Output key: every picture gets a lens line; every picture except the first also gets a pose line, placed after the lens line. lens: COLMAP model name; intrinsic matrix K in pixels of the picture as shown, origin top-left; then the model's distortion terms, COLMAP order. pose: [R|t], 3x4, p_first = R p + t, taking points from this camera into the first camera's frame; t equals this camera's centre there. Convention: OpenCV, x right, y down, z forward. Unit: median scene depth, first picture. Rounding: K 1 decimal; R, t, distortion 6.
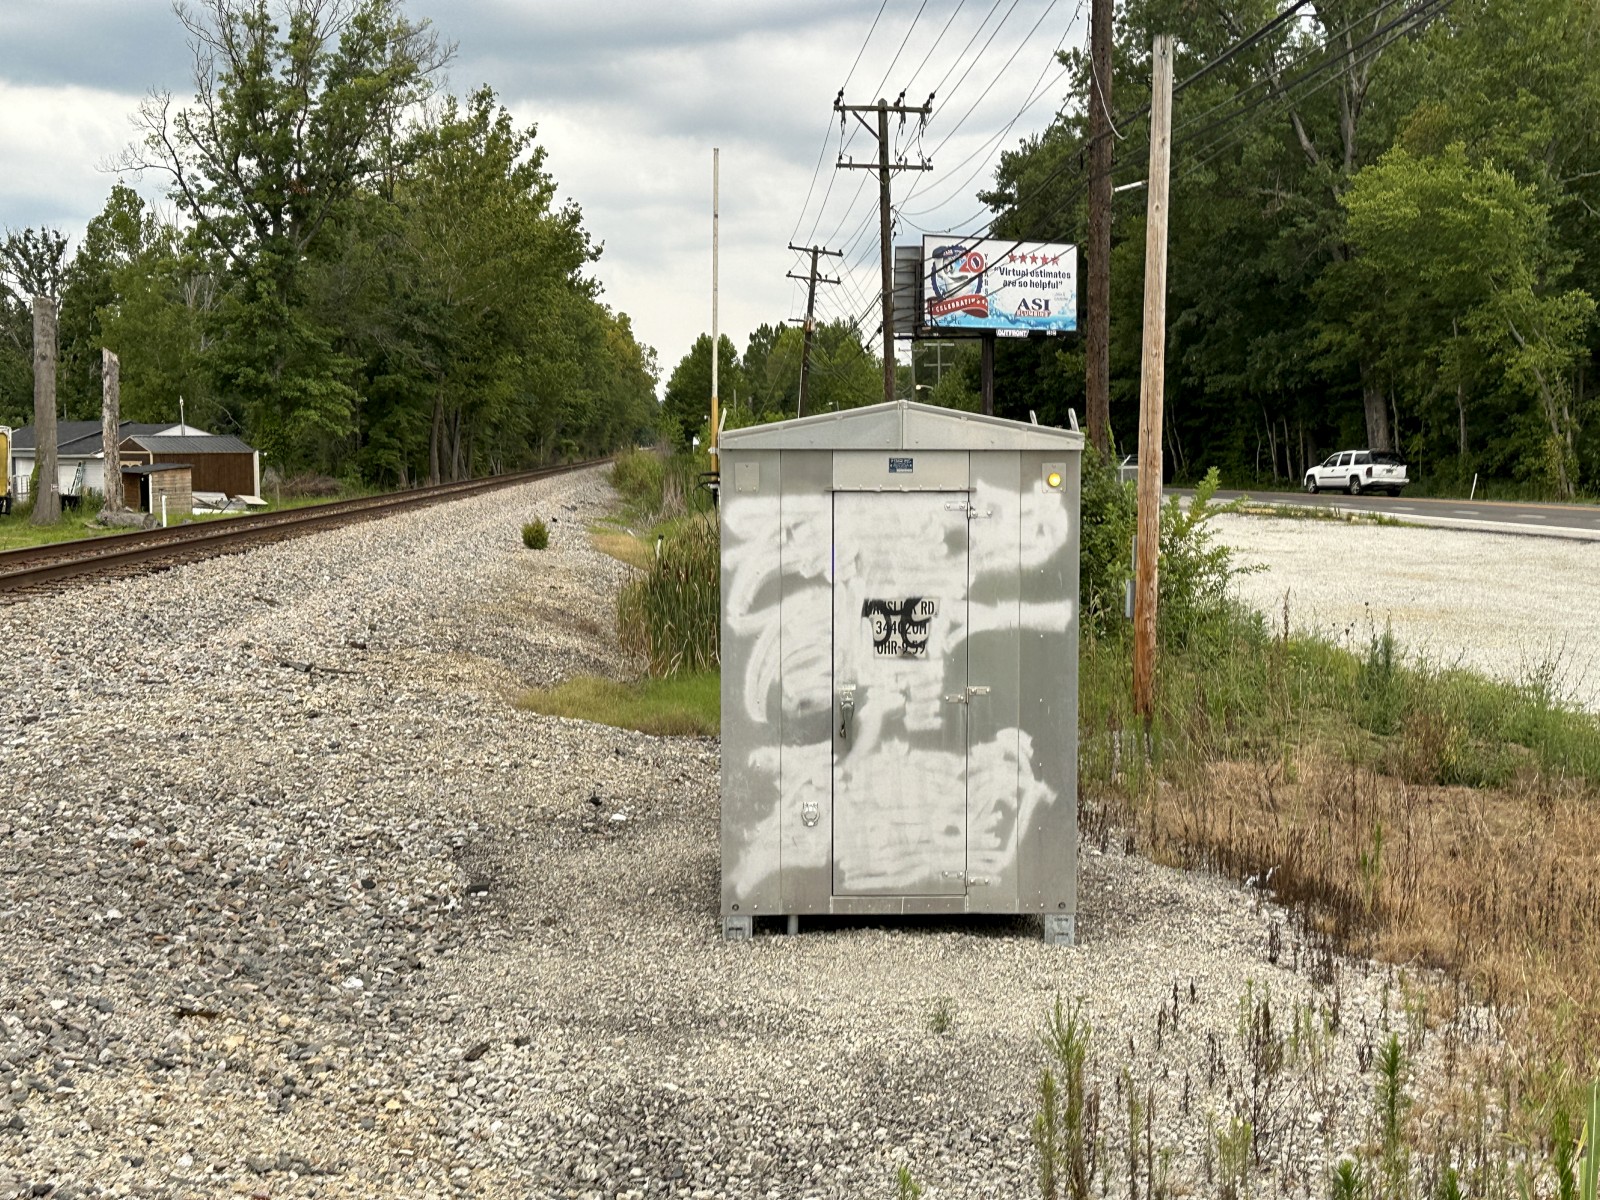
lens RADIAL K [[2089.2, 0, 800.2], [0, 2089.2, 596.0], [0, 0, 1]] dist [0.121216, 0.009494]
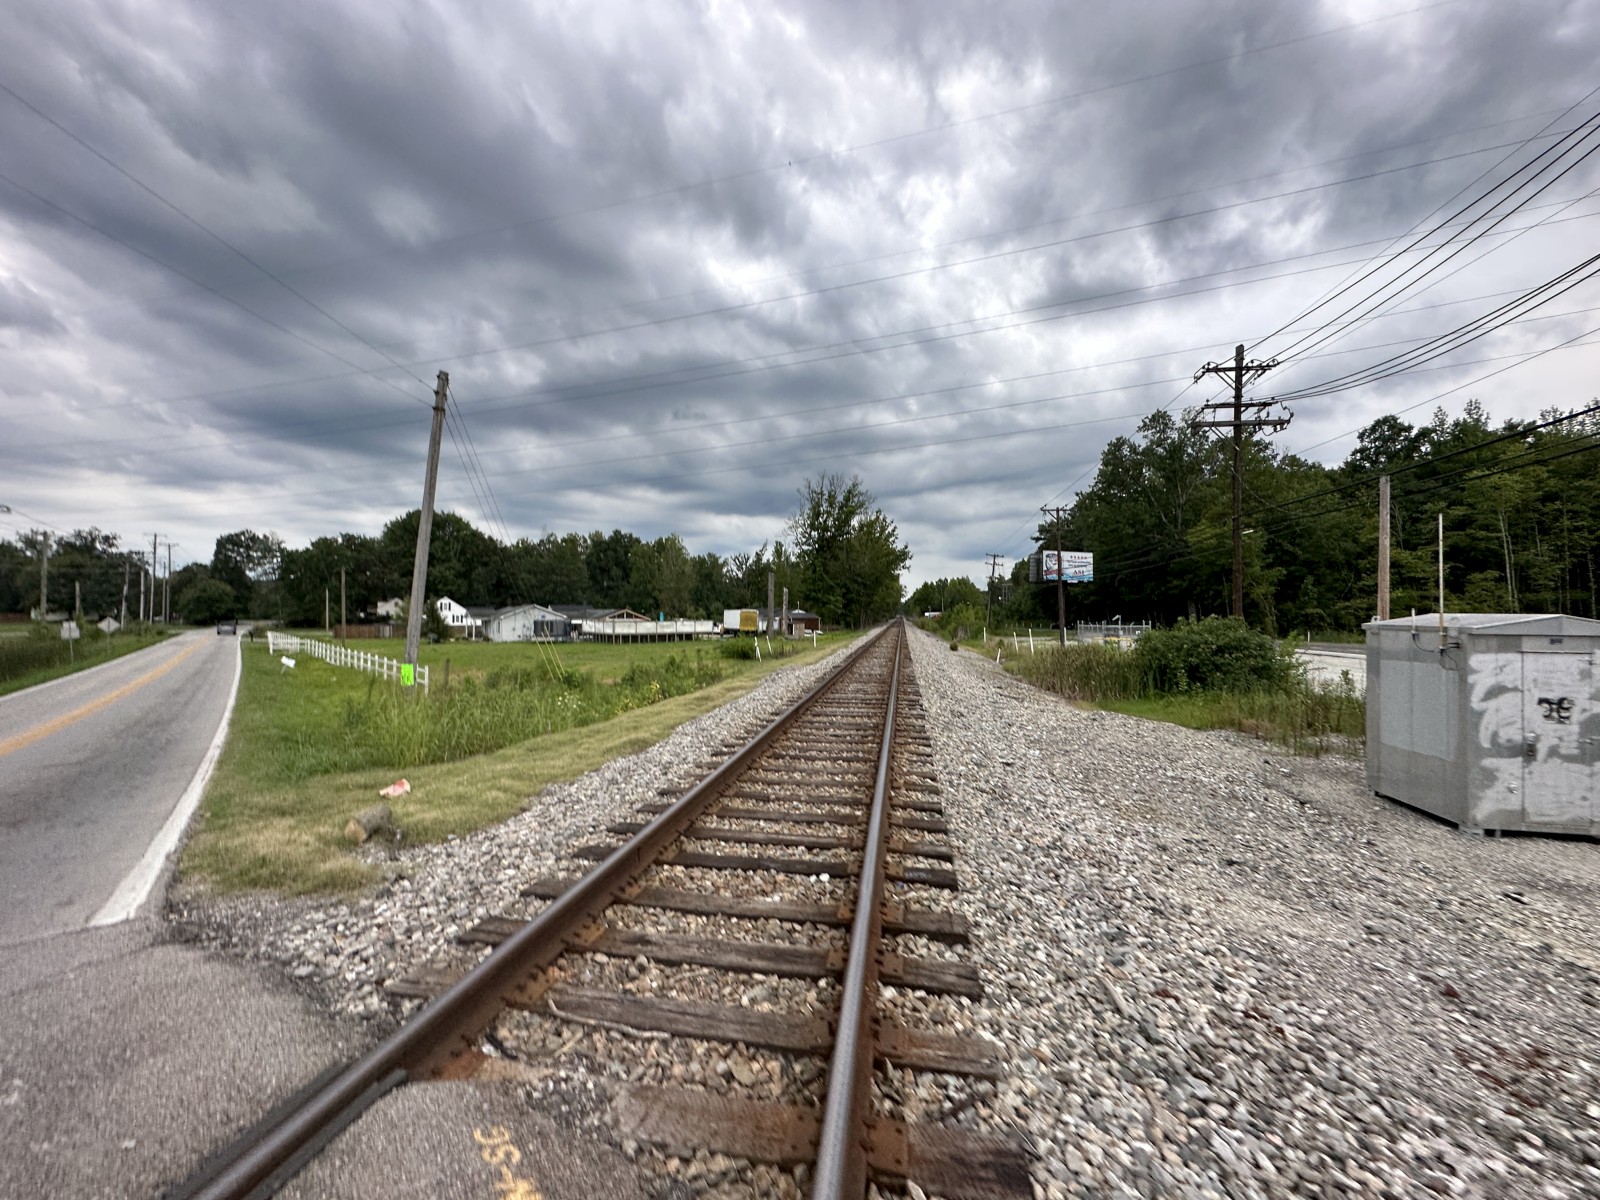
lens RADIAL K [[634.7, 0, 792.5], [0, 634.7, 600.5], [0, 0, 1]] dist [-0.002329, -0.000383]
pose [[0.973683, 0.003071, -0.227888, -0.065061], [-0.024483, 0.995532, -0.091191, -0.002275], [0.226590, 0.094370, 0.969408, 0.010043]]
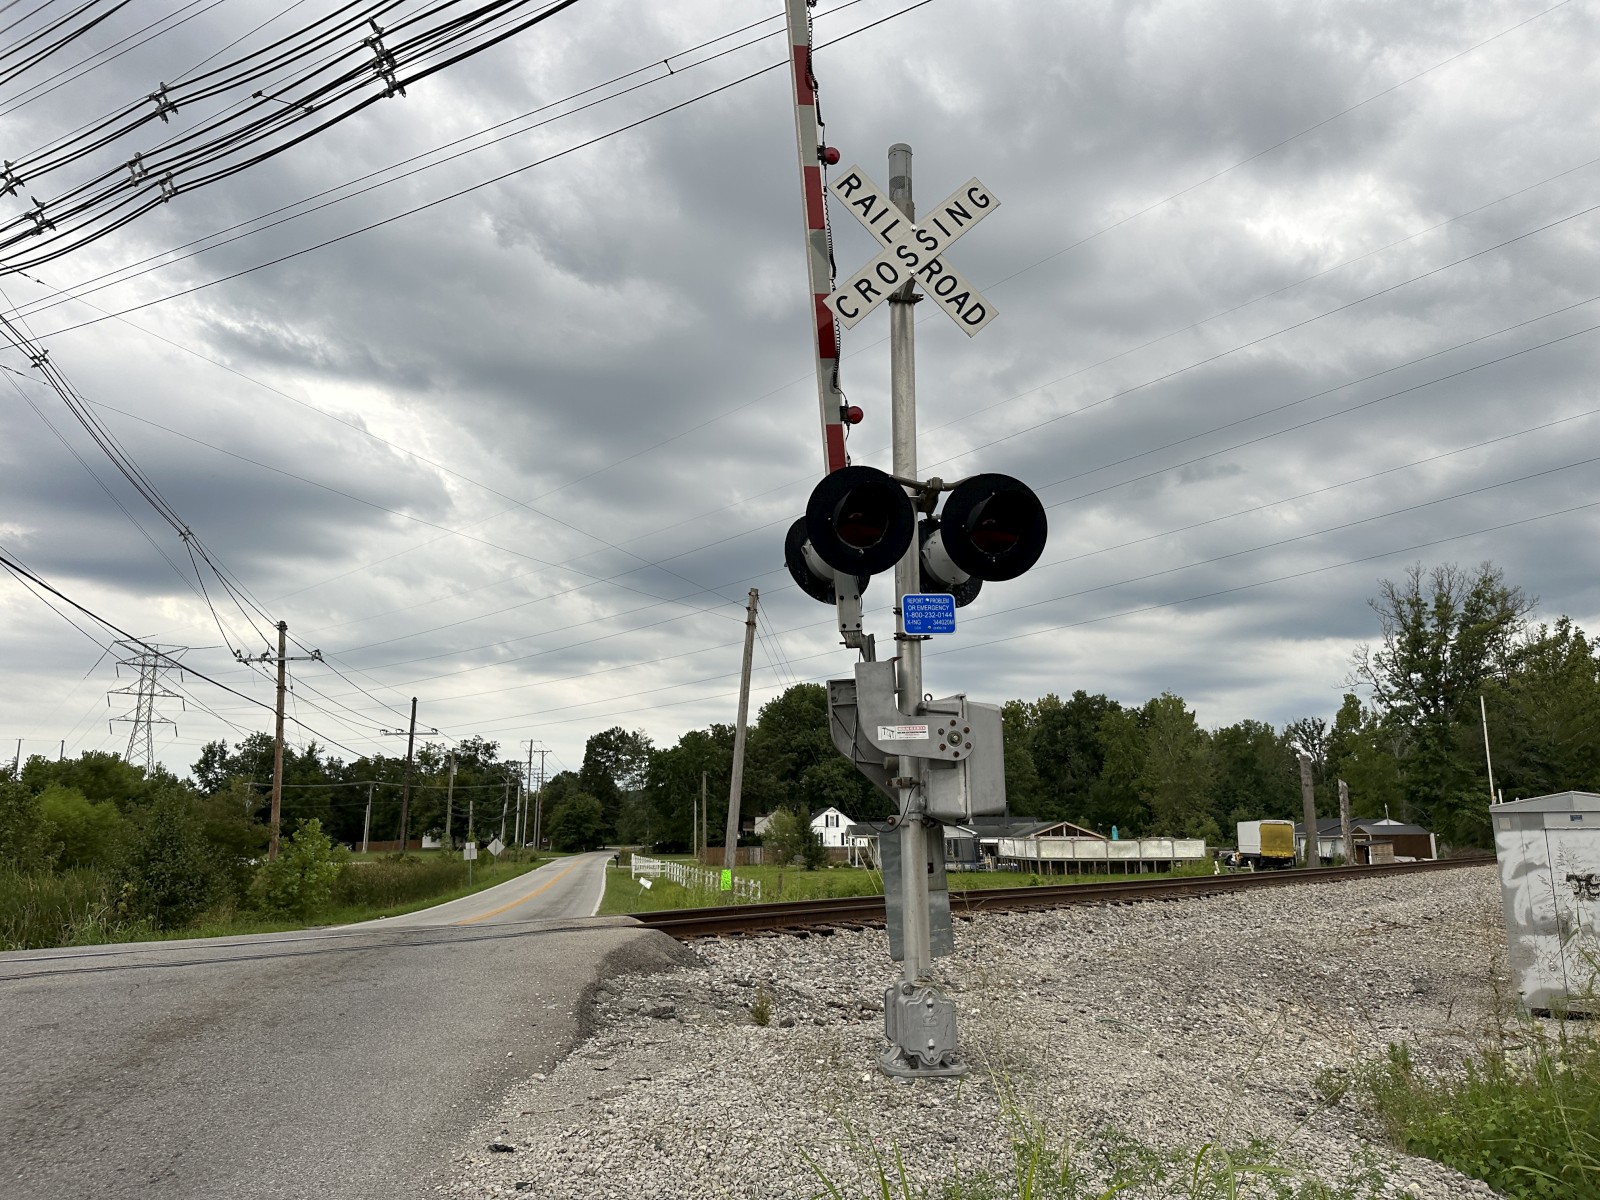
lens RADIAL K [[1087.6, 0, 803.6], [0, 1087.6, 584.1], [0, 0, 1]] dist [0.112121, -0.144750]
pose [[0.714558, -0.156846, -0.681767, 0.033783], [-0.046694, 0.961677, -0.270180, 0.006872], [0.698016, 0.224894, 0.679850, -0.058976]]
